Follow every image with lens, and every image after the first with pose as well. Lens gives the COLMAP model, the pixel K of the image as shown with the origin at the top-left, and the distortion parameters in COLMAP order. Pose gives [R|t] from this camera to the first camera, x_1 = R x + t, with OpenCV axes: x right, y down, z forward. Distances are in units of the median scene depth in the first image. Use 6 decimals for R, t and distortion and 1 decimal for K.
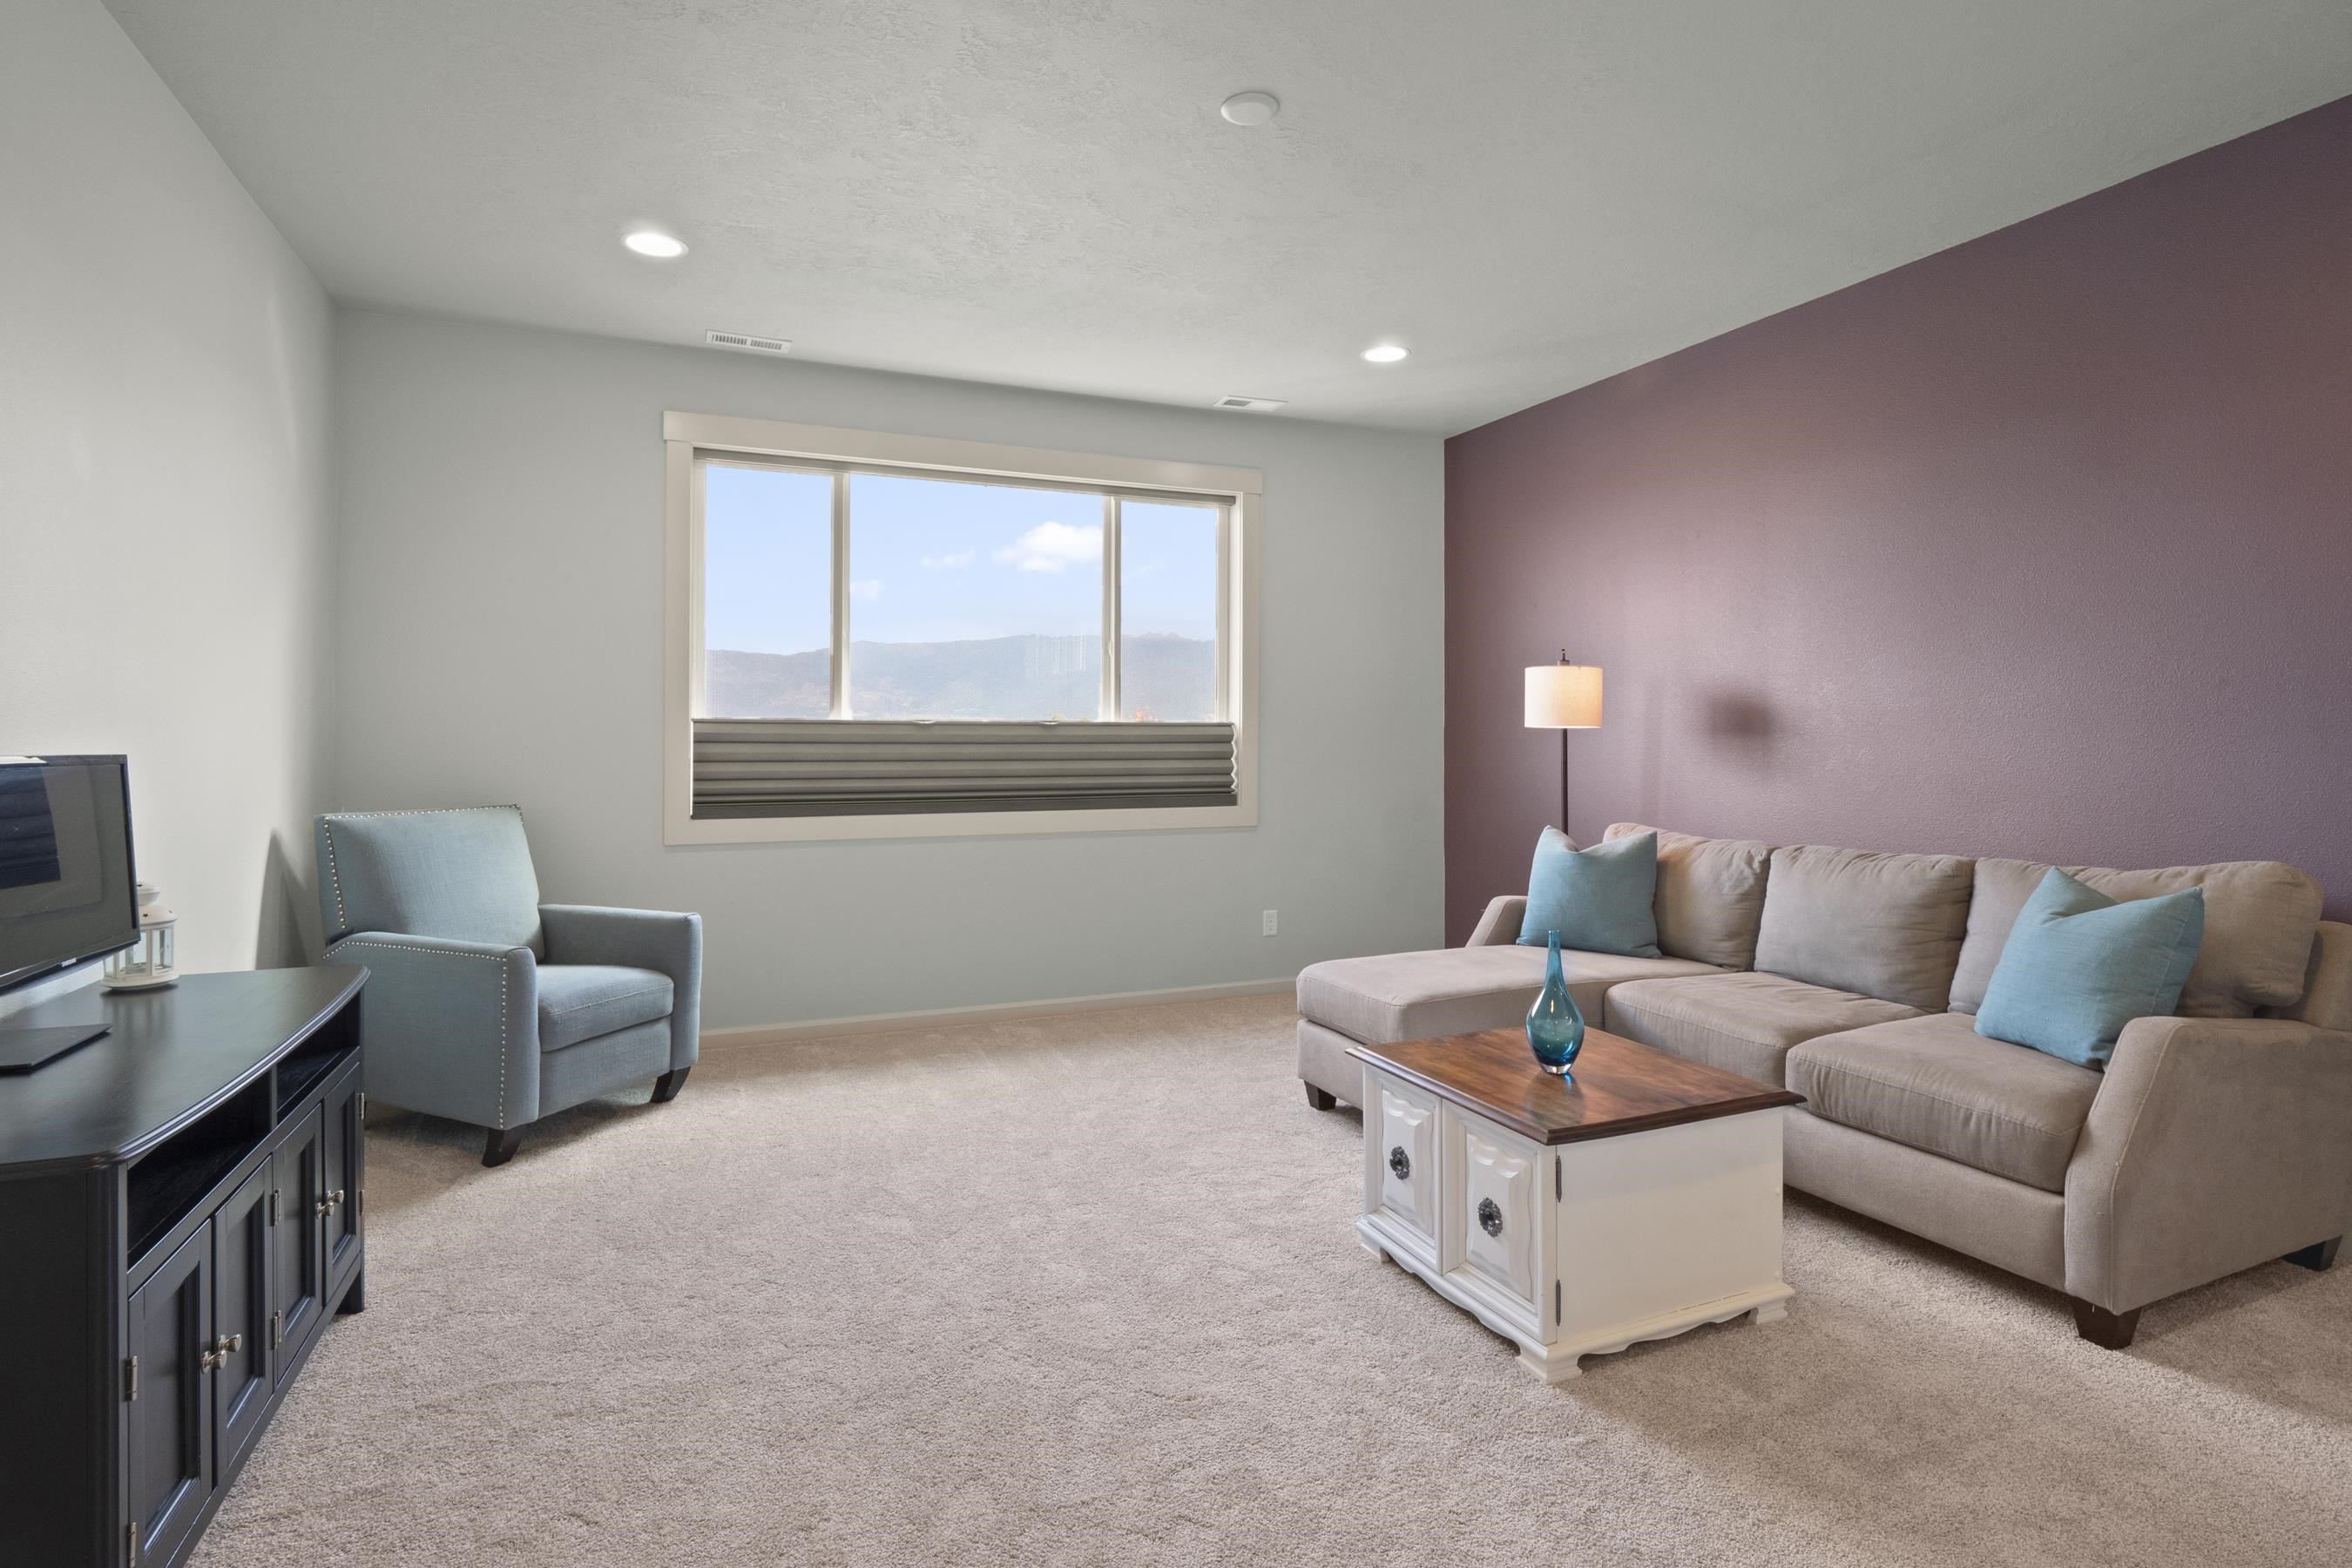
lens RADIAL K [[1171.4, 0, 1166.9], [0, 1171.4, 712.5], [0, 0, 1]] dist [-0.011988, -0.000202]
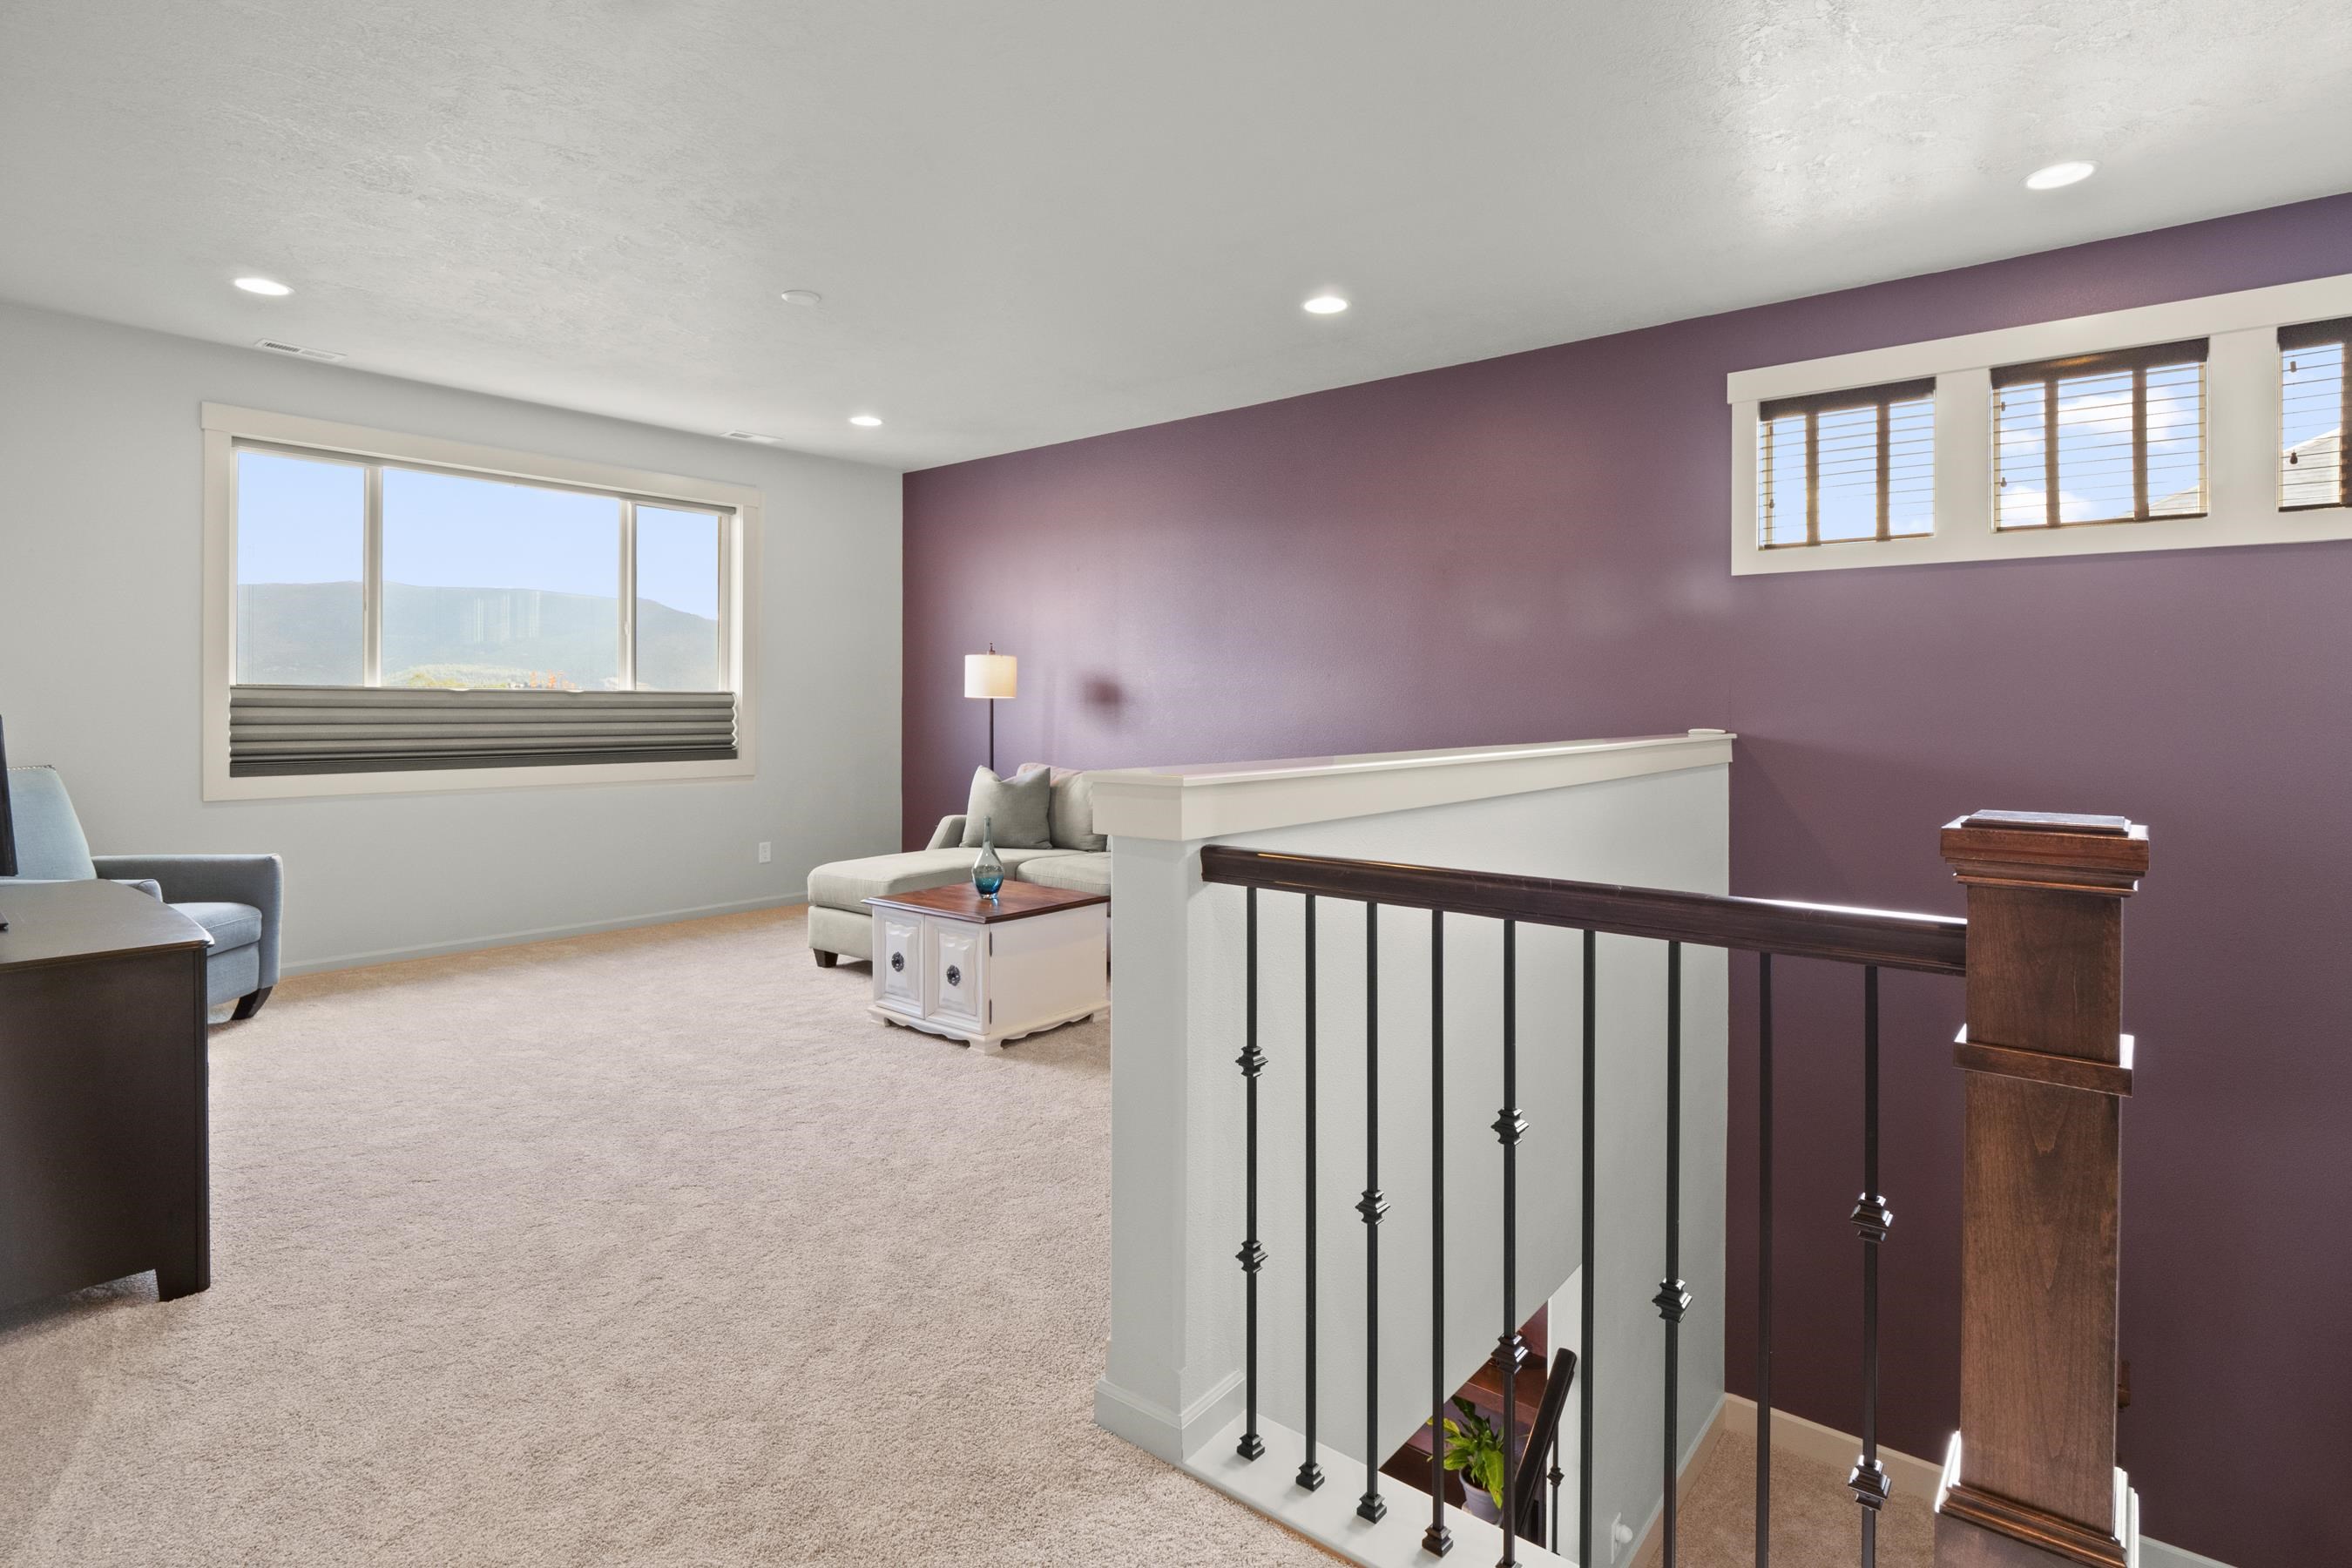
lens RADIAL K [[1156.4, 0, 1170.1], [0, 1156.4, 757.8], [0, 0, 1]] dist [-0.015274, 0.001089]
pose [[0.884834, -0.017738, 0.465569, -0.139699], [-0.013555, 0.997872, 0.063780, -0.007858], [-0.465710, -0.062746, 0.882710, -0.391836]]
